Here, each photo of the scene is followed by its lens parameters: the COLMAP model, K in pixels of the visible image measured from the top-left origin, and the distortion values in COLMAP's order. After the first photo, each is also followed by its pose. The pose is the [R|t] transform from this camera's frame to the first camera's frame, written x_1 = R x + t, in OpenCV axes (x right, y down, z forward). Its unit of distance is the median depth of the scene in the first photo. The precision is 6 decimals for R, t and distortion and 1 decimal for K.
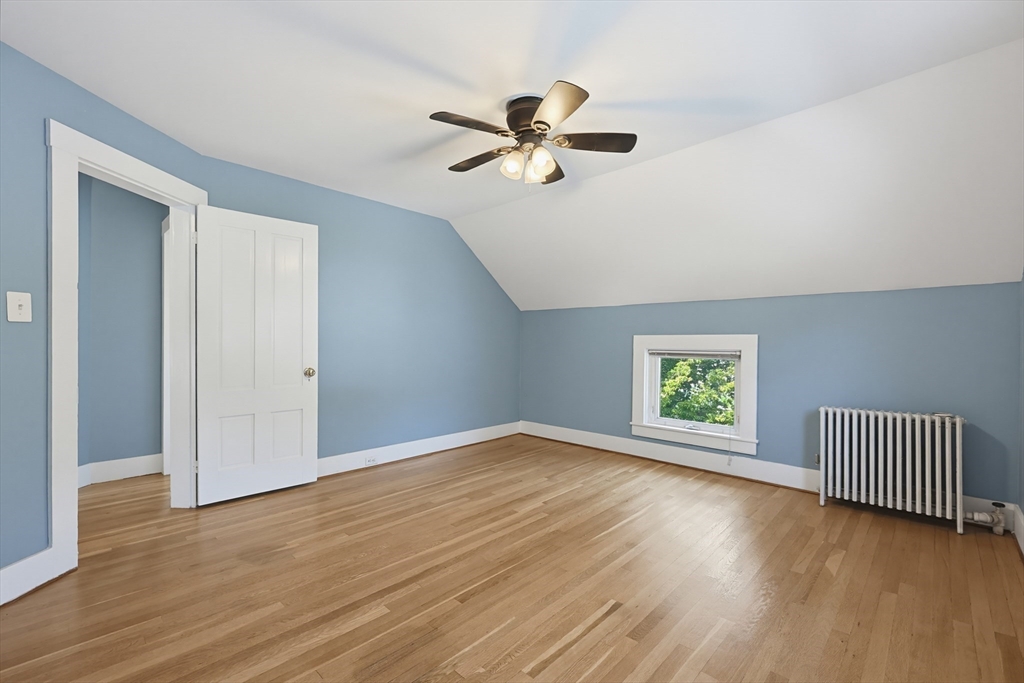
lens RADIAL K [[450.2, 0, 522.4], [0, 450.2, 341.6], [0, 0, 1]] dist [-0.002715, 0.000133]
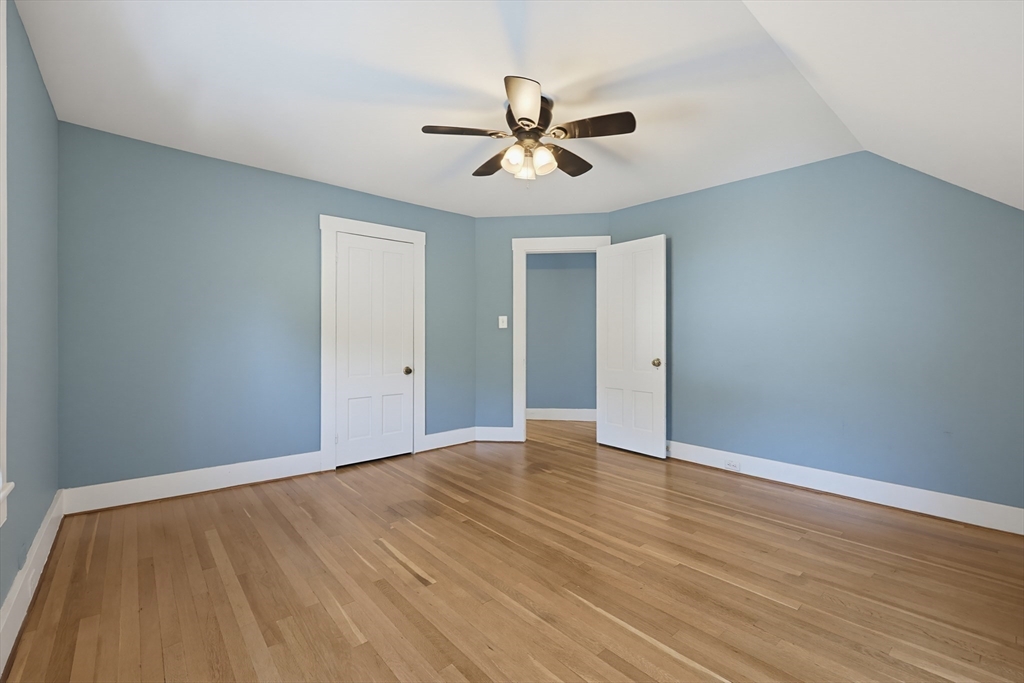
lens RADIAL K [[438.8, 0, 512.3], [0, 438.8, 334.8], [0, 0, 1]] dist [-0.001160, -0.000063]
pose [[-0.109446, -0.005573, -0.993977, 0.841235], [0.000940, 0.999983, -0.005710, 0.003094], [0.993992, -0.001559, -0.109439, 0.904882]]
